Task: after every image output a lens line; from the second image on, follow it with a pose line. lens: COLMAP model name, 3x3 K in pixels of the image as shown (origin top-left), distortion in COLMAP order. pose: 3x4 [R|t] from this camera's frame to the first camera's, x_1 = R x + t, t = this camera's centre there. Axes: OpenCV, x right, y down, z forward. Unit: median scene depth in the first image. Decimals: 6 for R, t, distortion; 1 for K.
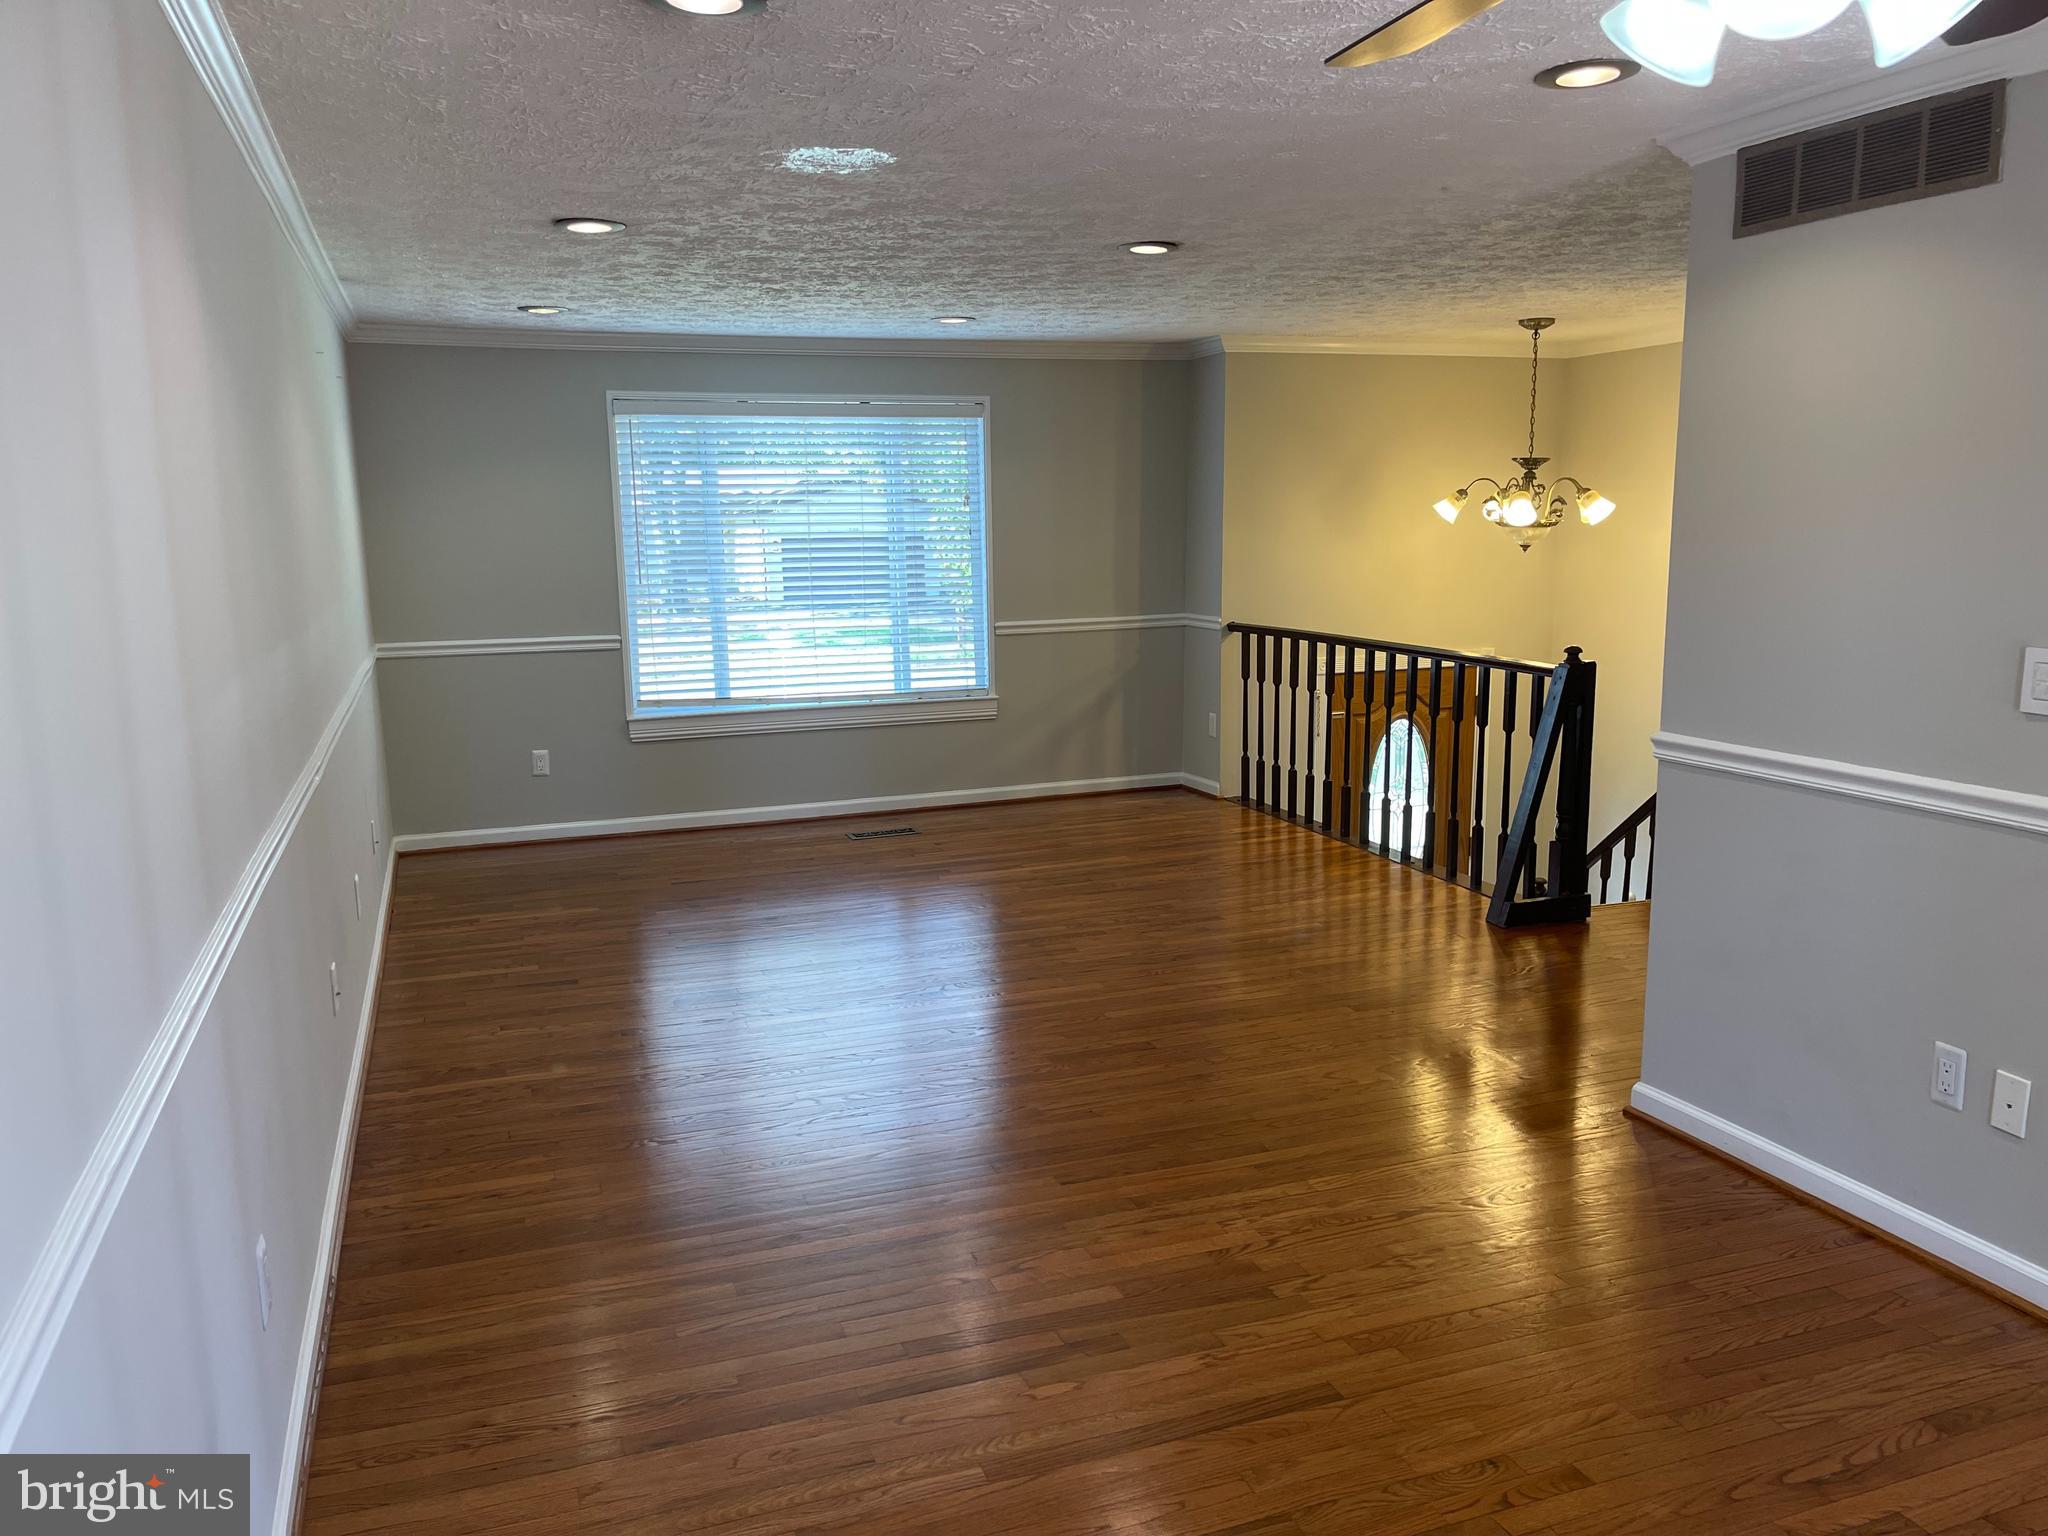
lens RADIAL K [[1534.5, 0, 1040.5], [0, 1534.5, 798.8], [0, 0, 1]] dist [0.045118, -0.066357]
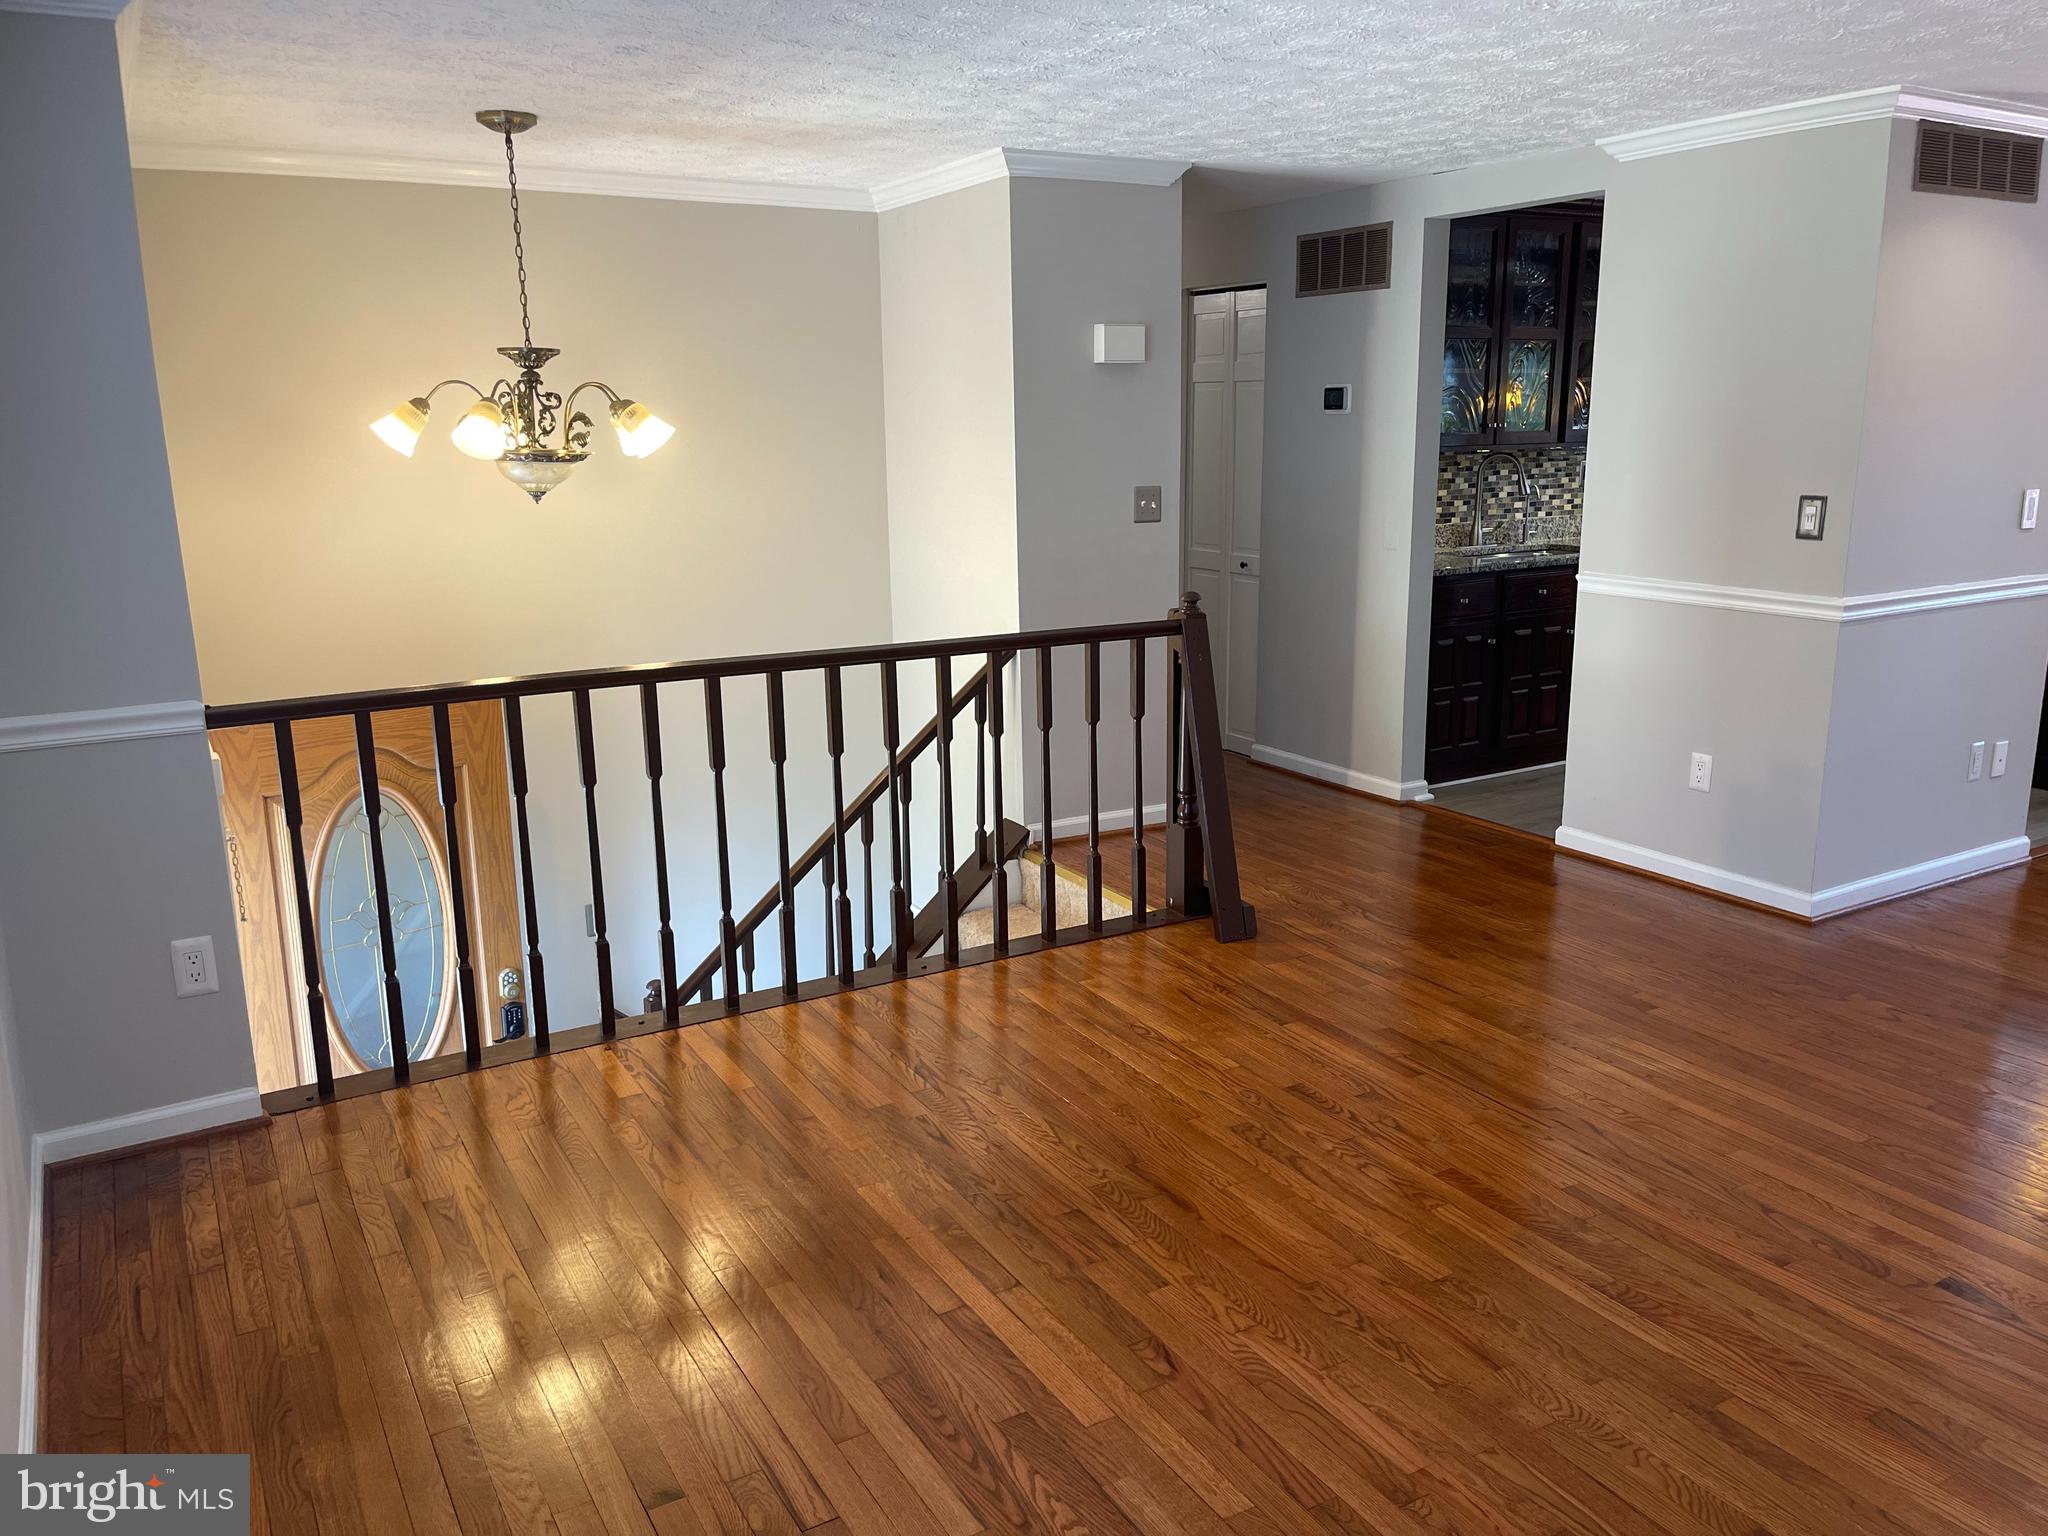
lens RADIAL K [[1534.5, 0, 1040.5], [0, 1534.5, 798.8], [0, 0, 1]] dist [0.045118, -0.066357]
pose [[-0.175423, -0.220234, 0.959543, -0.367198], [0.198266, 0.946785, 0.253553, -0.177759], [-0.964322, 0.234724, -0.122423, 0.980578]]
